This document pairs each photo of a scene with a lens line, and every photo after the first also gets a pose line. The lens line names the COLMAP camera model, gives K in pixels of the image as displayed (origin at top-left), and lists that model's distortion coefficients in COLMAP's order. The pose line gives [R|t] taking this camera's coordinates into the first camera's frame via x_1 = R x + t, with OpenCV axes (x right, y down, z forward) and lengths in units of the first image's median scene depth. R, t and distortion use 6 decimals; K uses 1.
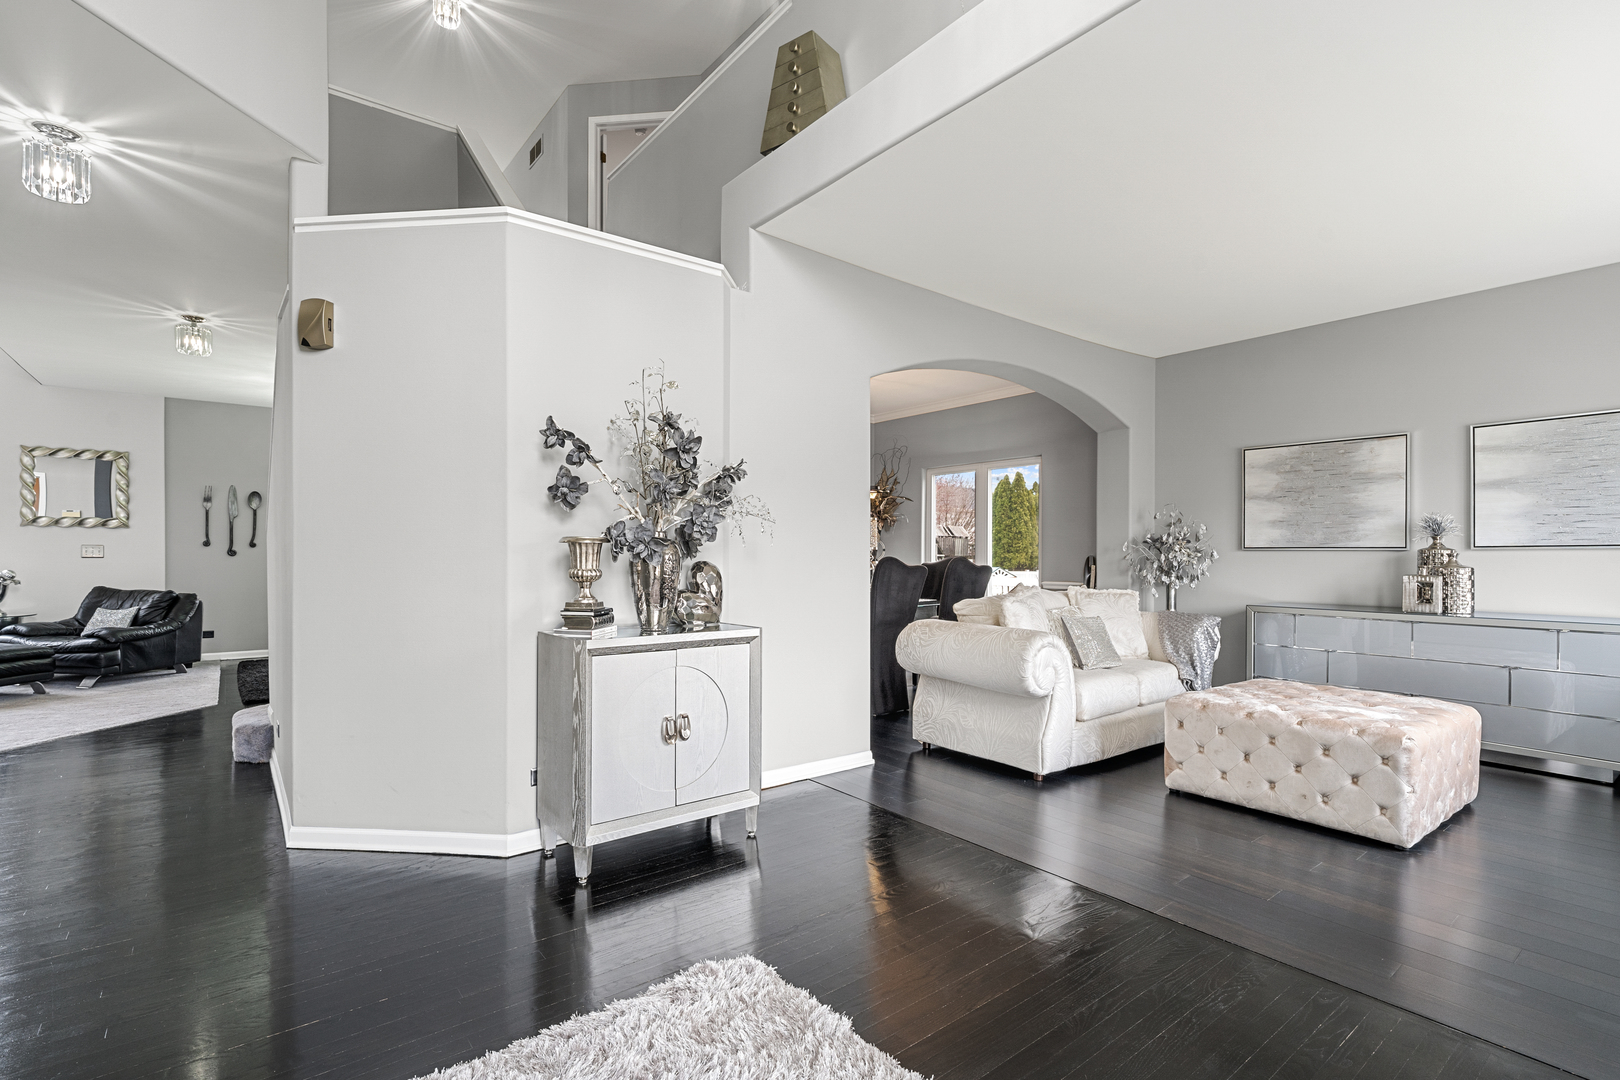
lens RADIAL K [[741.3, 0, 810.5], [0, 741.3, 548.4], [0, 0, 1]] dist [-0.002579, -0.001328]
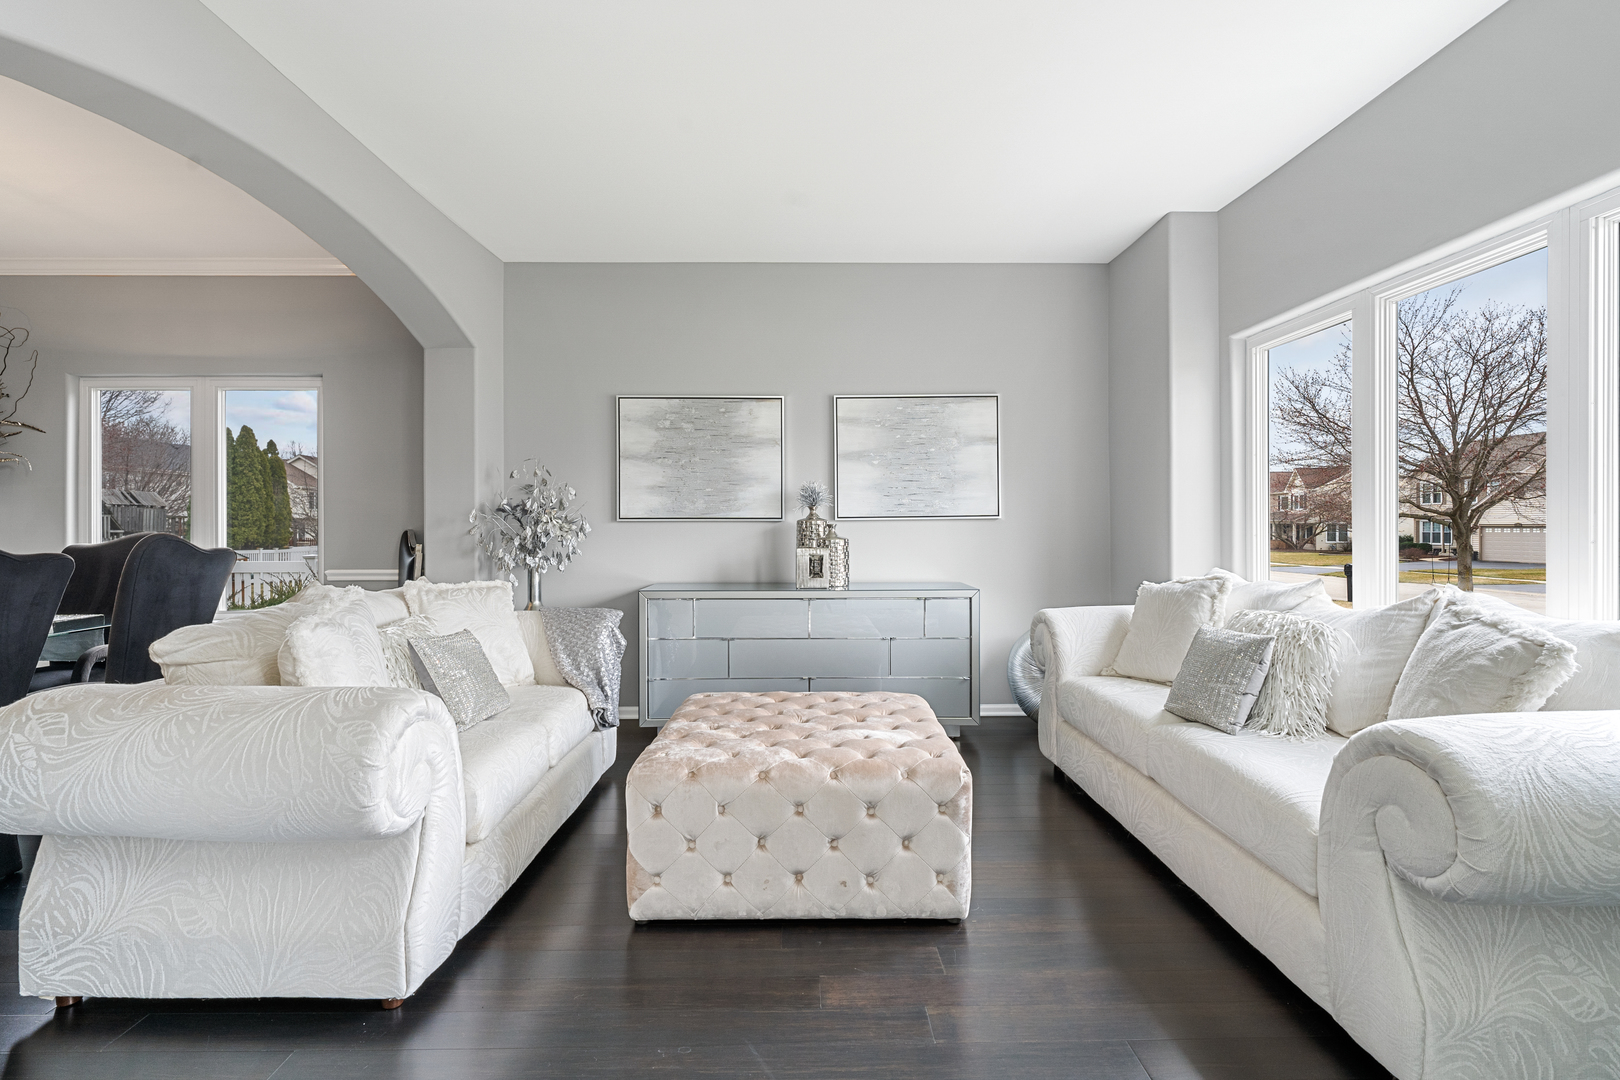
lens RADIAL K [[741.3, 0, 816.2], [0, 741.3, 530.1], [0, 0, 1]] dist [-0.002579, -0.001328]
pose [[0.596141, -0.008019, 0.802840, 0.075171], [-0.000566, 0.999946, 0.010408, 0.004025], [-0.802880, -0.006659, 0.596104, 0.412510]]
